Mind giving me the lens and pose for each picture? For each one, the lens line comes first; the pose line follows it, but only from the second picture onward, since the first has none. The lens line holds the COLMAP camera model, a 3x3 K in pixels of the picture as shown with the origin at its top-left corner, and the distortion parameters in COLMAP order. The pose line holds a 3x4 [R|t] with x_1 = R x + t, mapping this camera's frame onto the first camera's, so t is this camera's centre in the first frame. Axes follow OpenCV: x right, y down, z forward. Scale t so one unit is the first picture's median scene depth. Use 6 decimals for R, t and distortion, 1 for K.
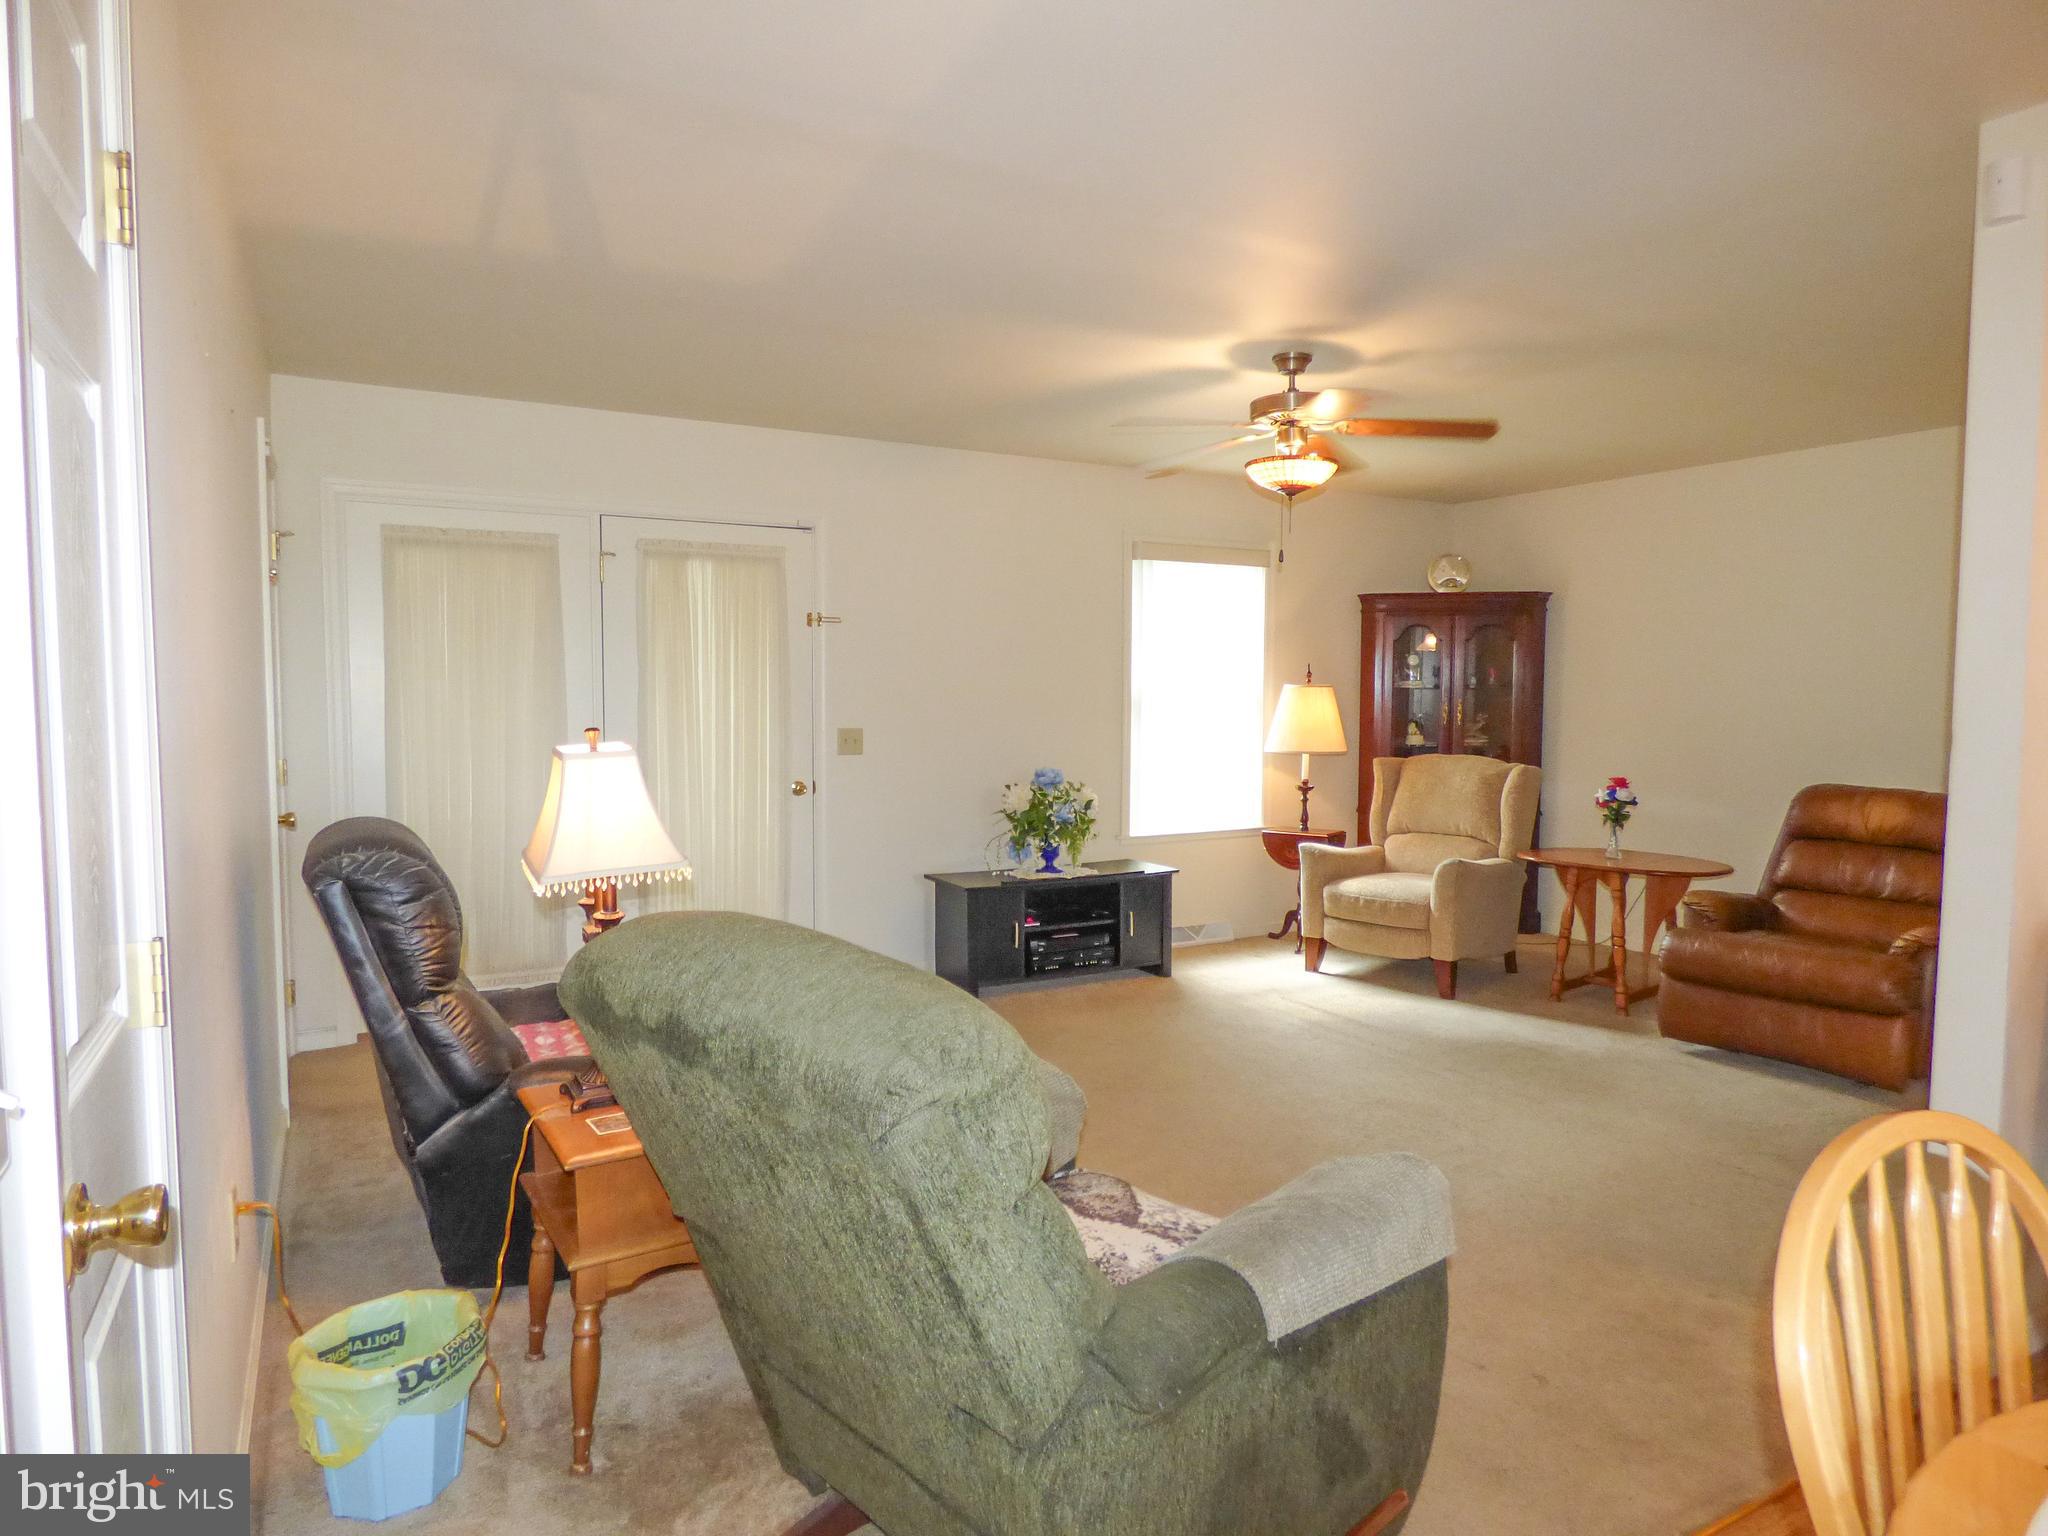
lens RADIAL K [[1223.4, 0, 1025.3], [0, 1223.4, 749.9], [0, 0, 1]] dist [-0.008727, 0.000358]
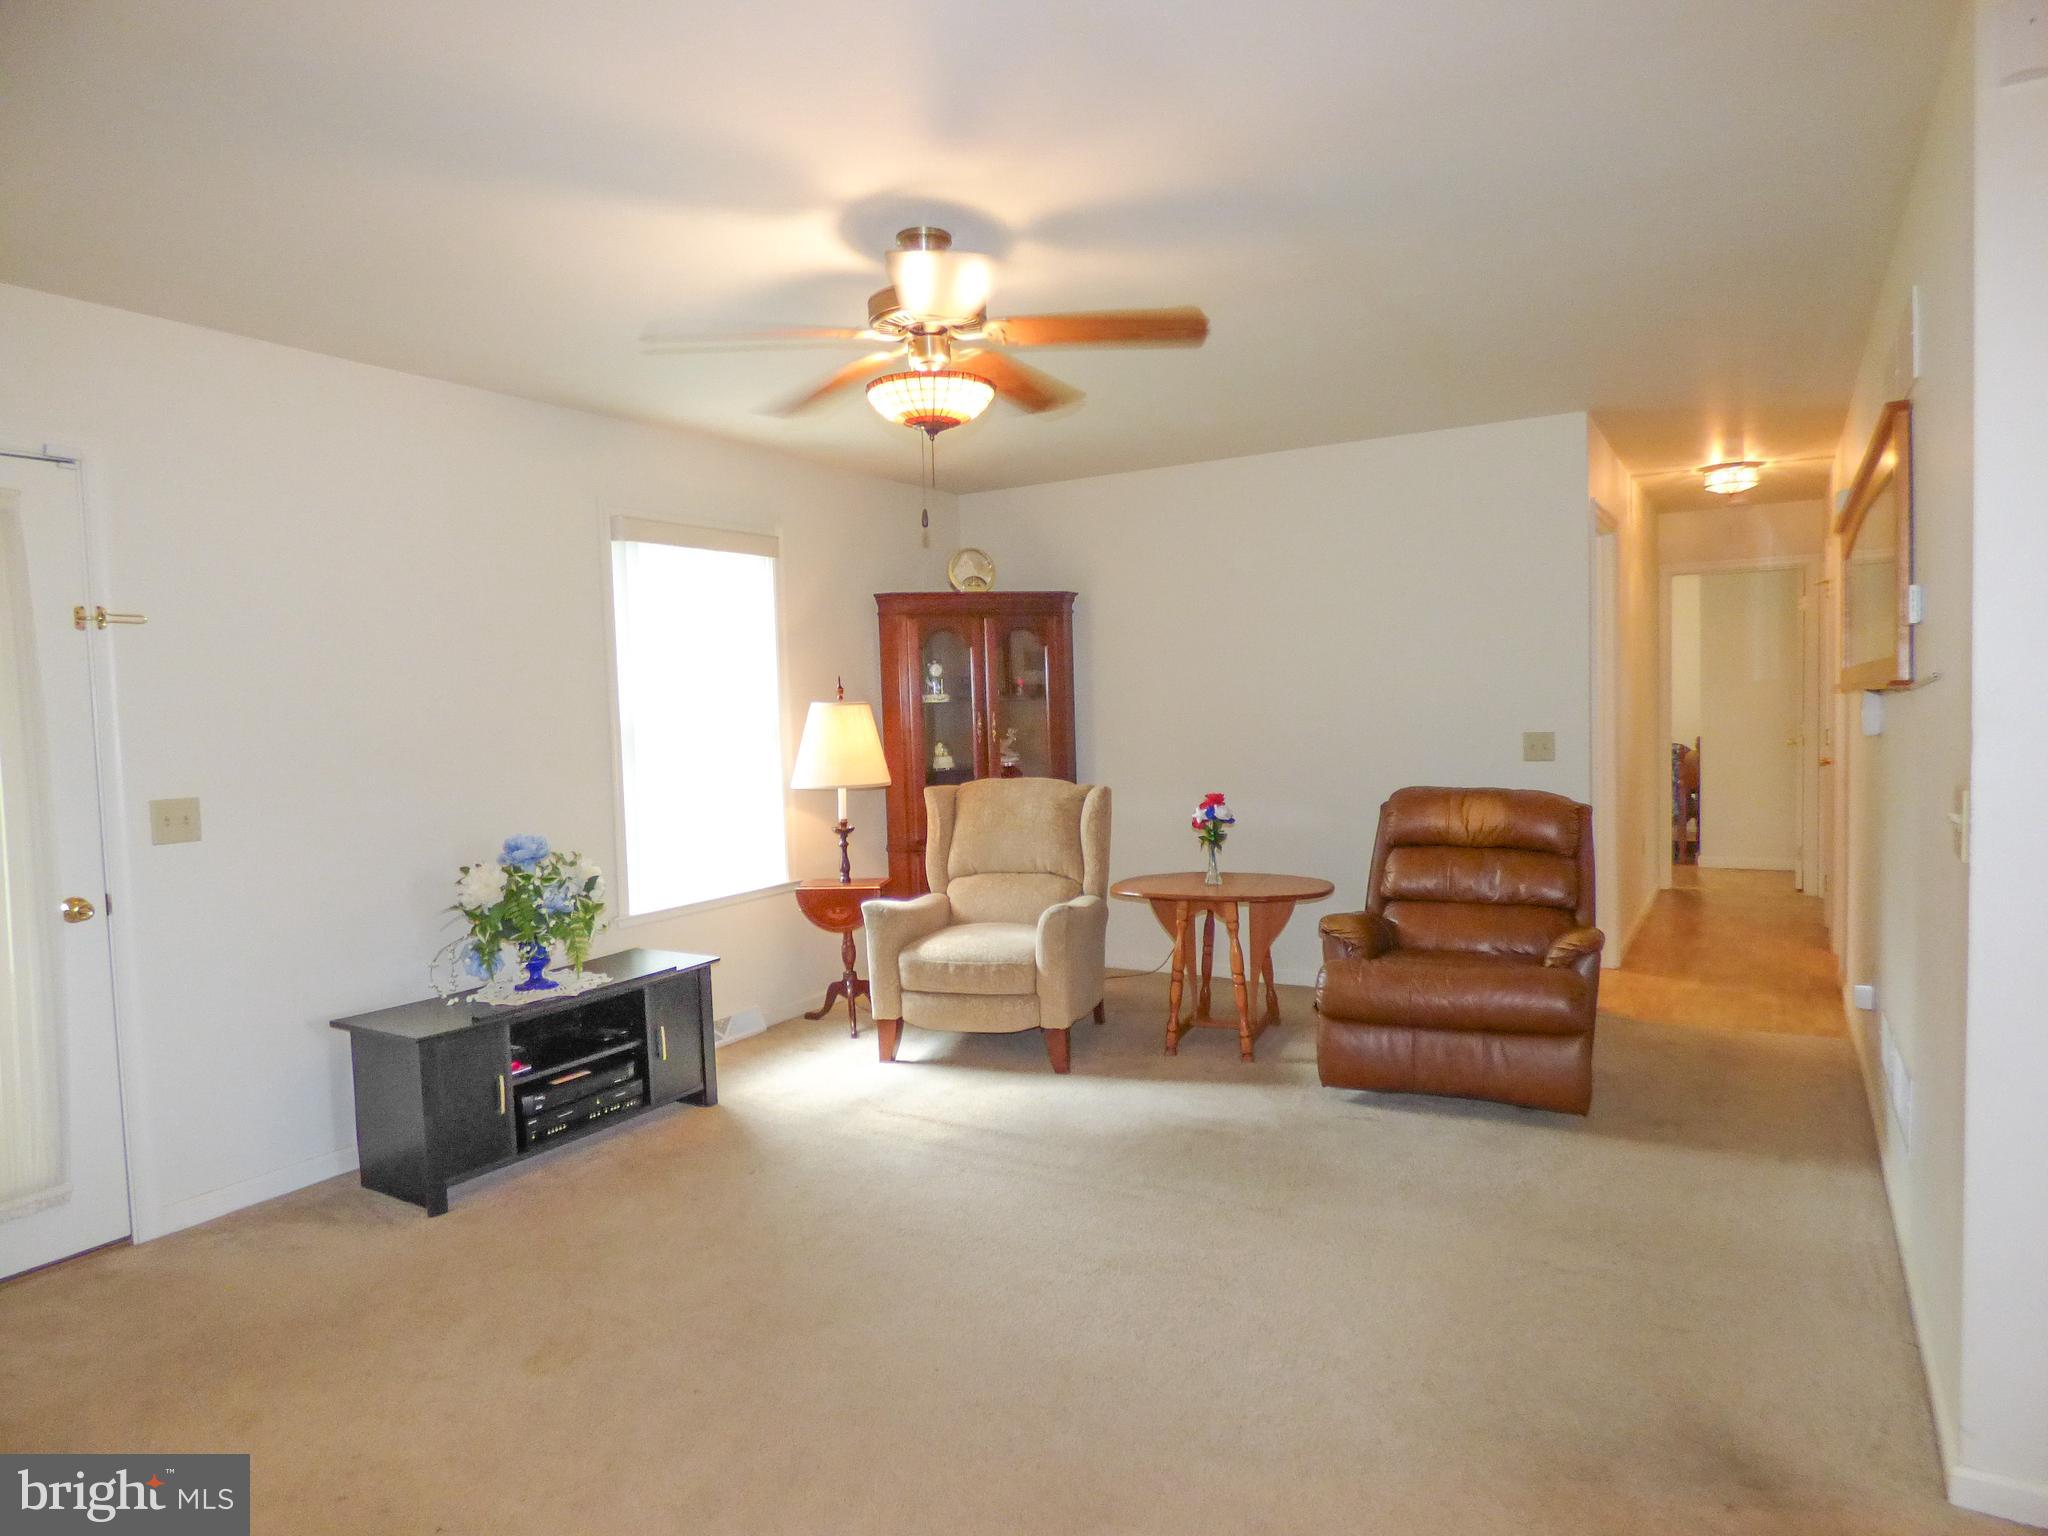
lens RADIAL K [[1223.4, 0, 1021.4], [0, 1223.4, 767.2], [0, 0, 1]] dist [-0.008727, 0.000358]
pose [[0.875346, -0.058422, 0.479955, -0.064565], [0.059478, 0.998145, 0.013022, -0.016241], [-0.479825, 0.017148, 0.877196, 0.271551]]
